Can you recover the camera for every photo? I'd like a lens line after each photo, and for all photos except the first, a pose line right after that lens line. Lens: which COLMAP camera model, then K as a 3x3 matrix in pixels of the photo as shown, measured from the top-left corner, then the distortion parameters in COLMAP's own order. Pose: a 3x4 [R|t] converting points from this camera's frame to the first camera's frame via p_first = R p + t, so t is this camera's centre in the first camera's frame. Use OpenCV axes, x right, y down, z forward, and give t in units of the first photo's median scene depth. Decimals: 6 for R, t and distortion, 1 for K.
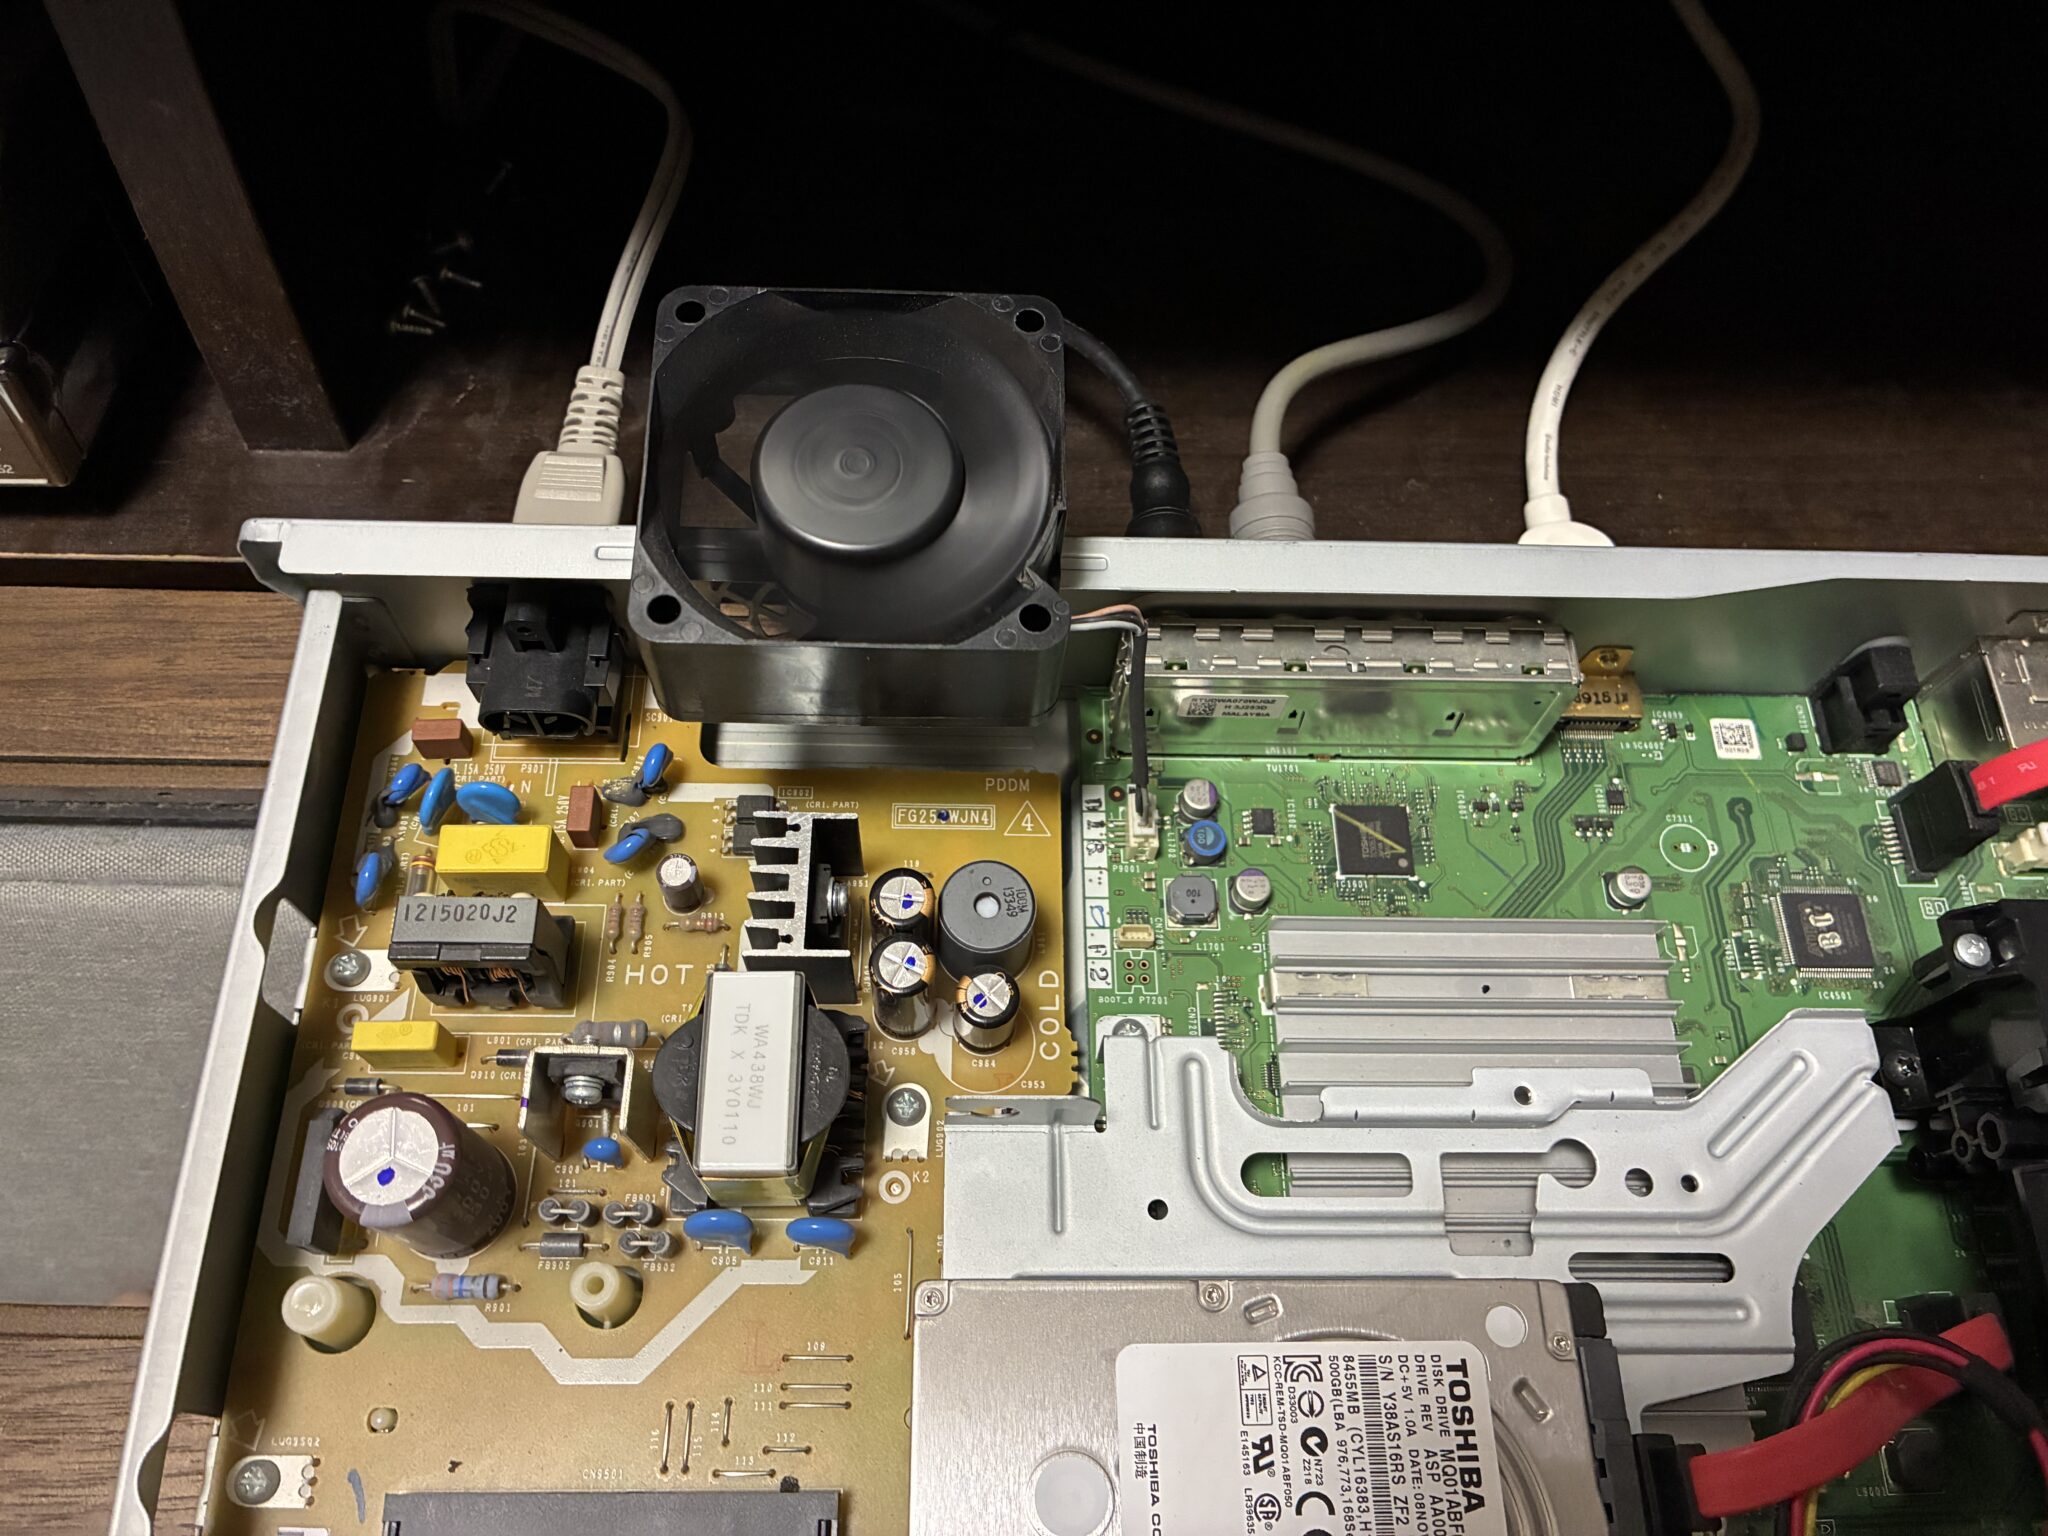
lens RADIAL K [[1576.8, 0, 1024.0], [0, 1576.8, 768.0], [0, 0, 1]] dist [0.038792, -0.078147]
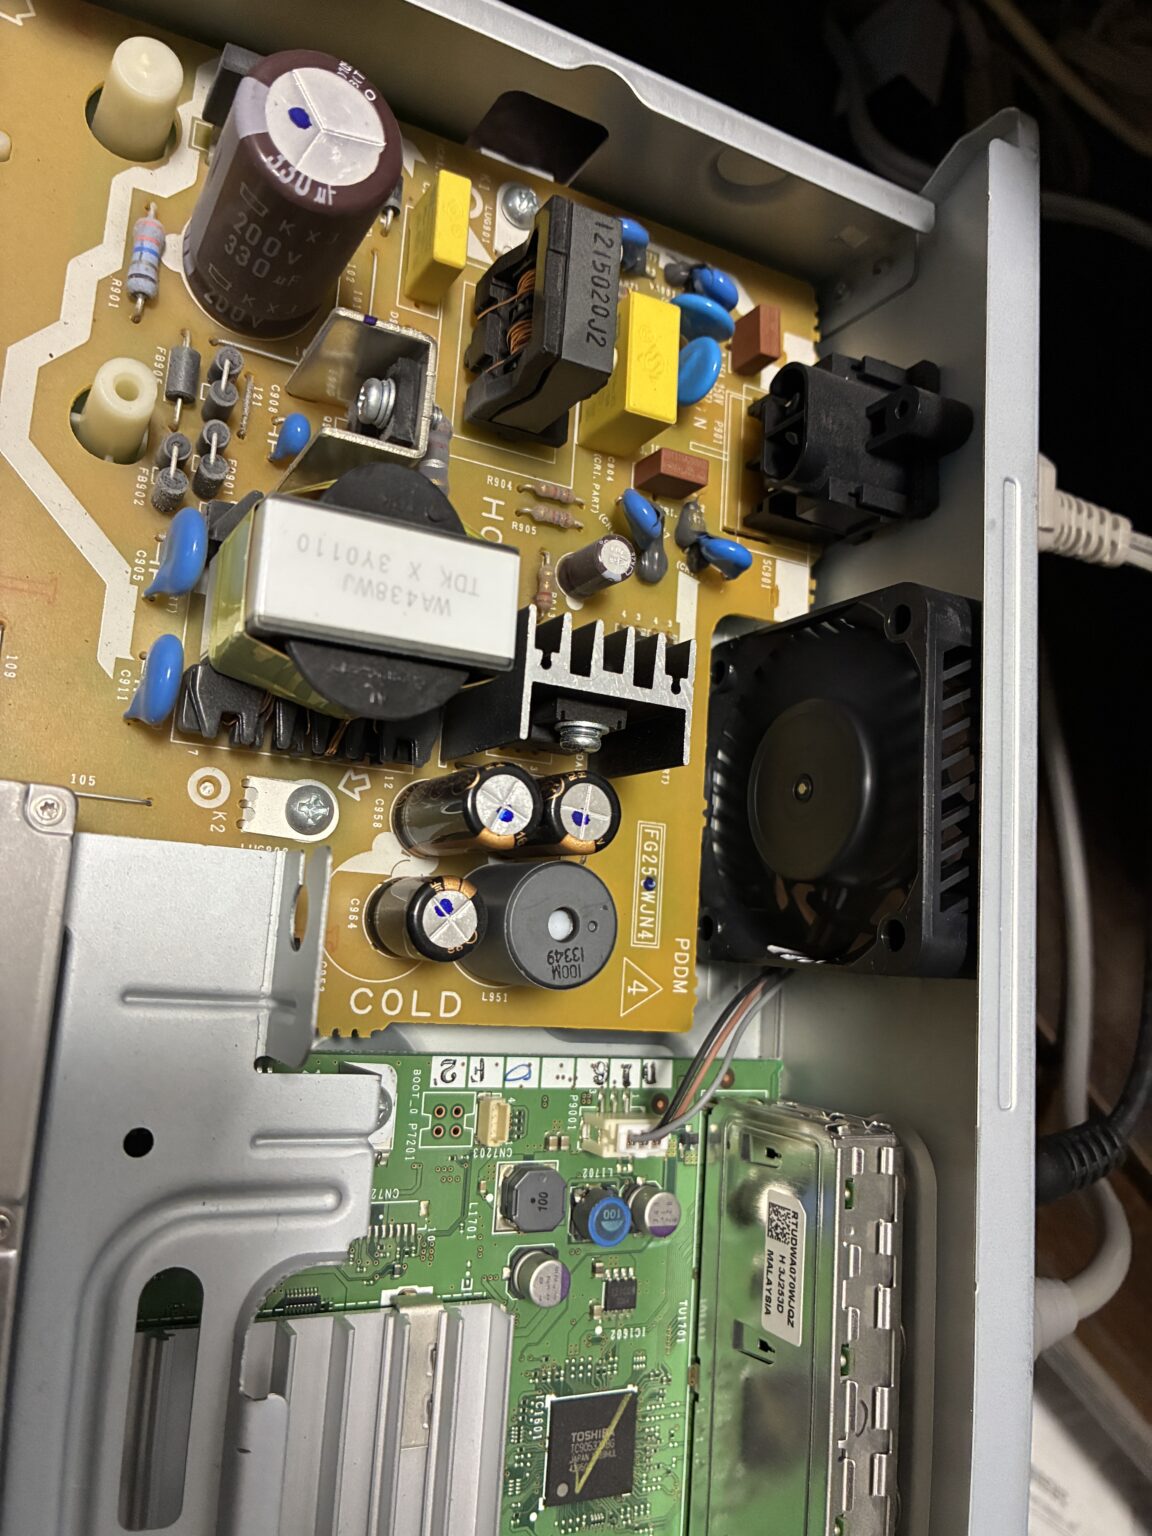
lens RADIAL K [[1182.6, 0, 556.8], [0, 1182.6, 769.6], [0, 0, 1]] dist [0.038792, -0.078147]
pose [[-0.046973, 0.977124, -0.207417, 0.021517], [-0.997842, -0.055436, -0.035177, 0.111119], [-0.045871, 0.205317, 0.977620, 0.403611]]
